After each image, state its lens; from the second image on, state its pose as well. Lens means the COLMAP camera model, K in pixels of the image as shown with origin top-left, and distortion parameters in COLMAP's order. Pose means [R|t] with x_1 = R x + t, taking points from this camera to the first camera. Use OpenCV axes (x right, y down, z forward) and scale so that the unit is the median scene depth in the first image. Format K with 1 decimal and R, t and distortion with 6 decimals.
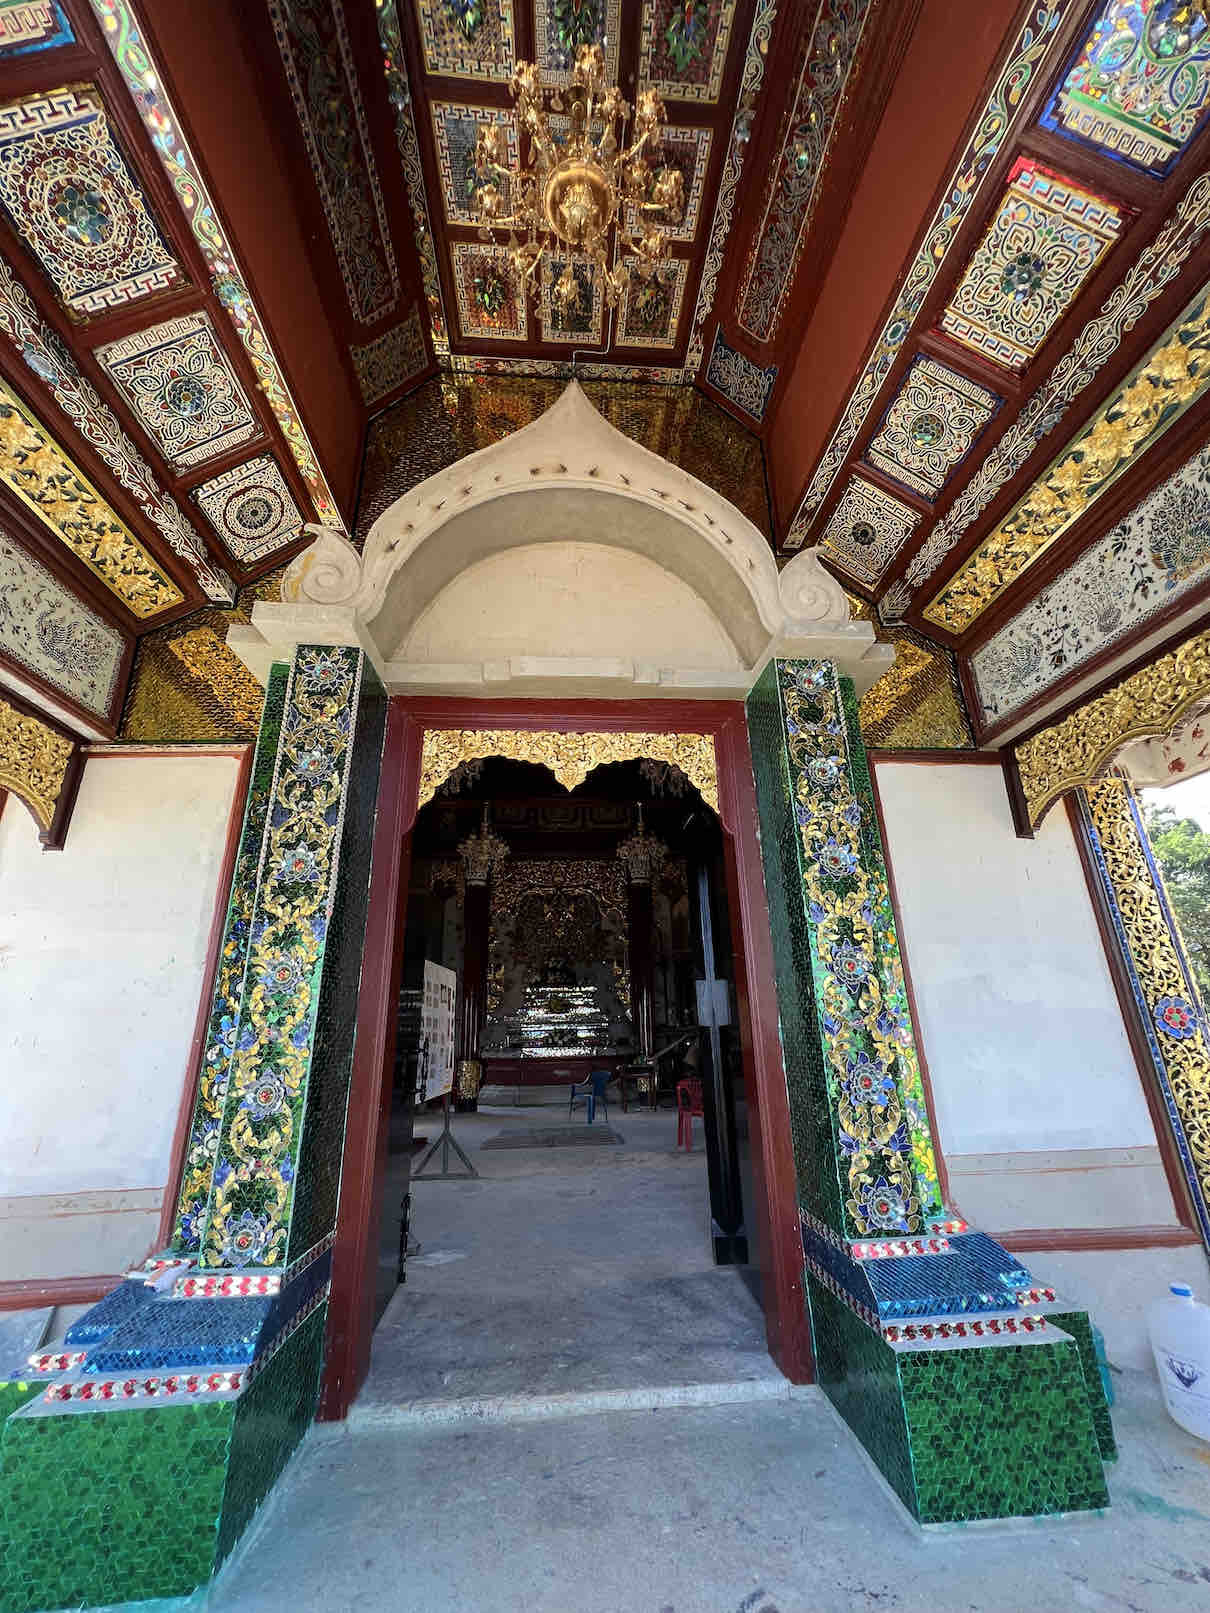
lens RADIAL K [[655.7, 0, 608.4], [0, 655.7, 797.7], [0, 0, 1]] dist [0.002251, 0.000229]
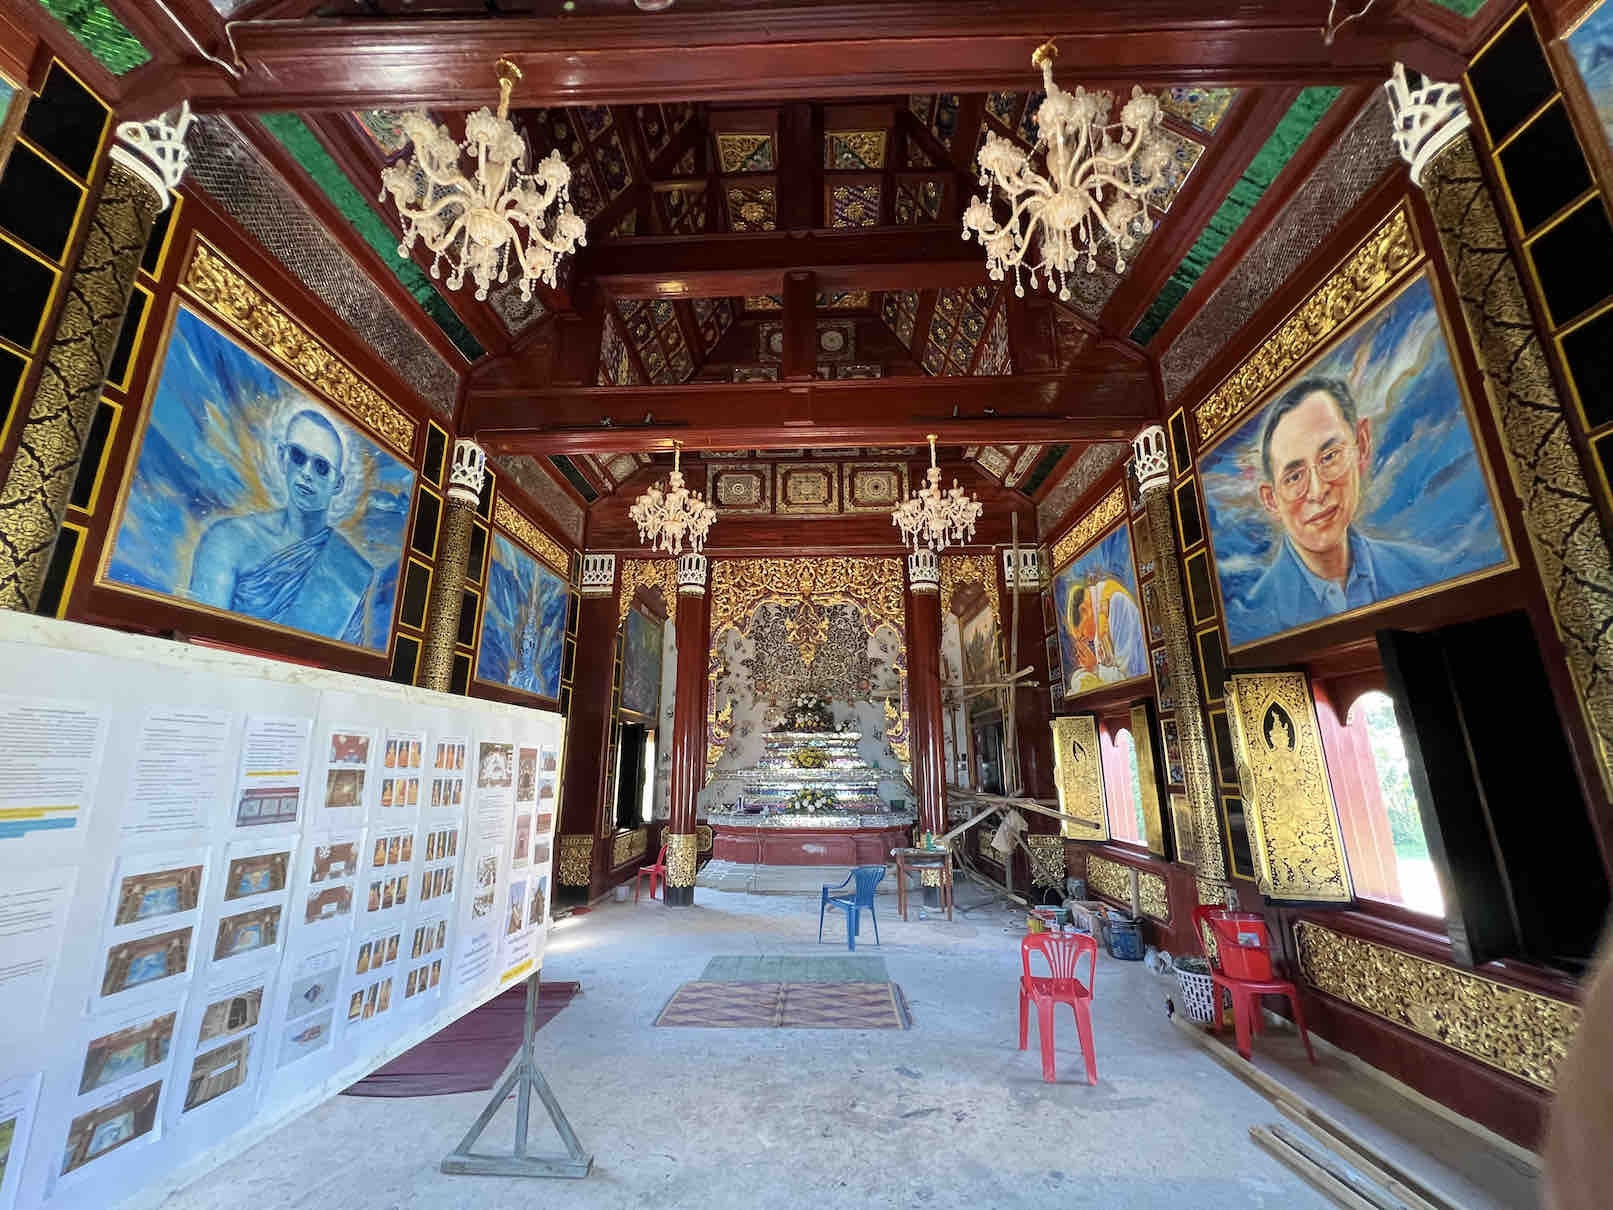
lens RADIAL K [[655.7, 0, 803.4], [0, 655.7, 604.1], [0, 0, 1]] dist [0.002251, 0.000229]
pose [[0.994187, -0.002962, -0.107629, -0.003338], [0.013316, 0.995330, 0.095607, 0.078721], [0.106843, -0.096484, 0.989583, 0.301082]]
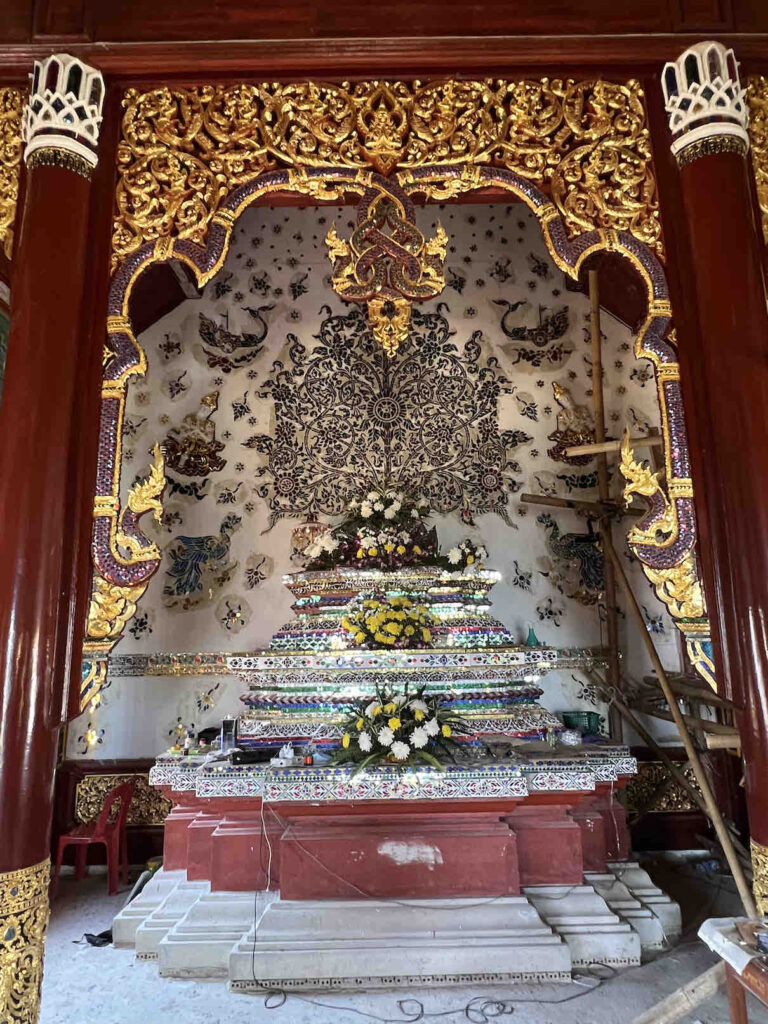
lens RADIAL K [[687.1, 0, 393.1], [0, 687.1, 510.9], [0, 0, 1]] dist [-0.012225, -0.006064]
pose [[0.997876, -0.009795, -0.064398, -0.056276], [0.018897, 0.989644, 0.142295, 0.227699], [0.062337, -0.143210, 0.987727, 0.716930]]
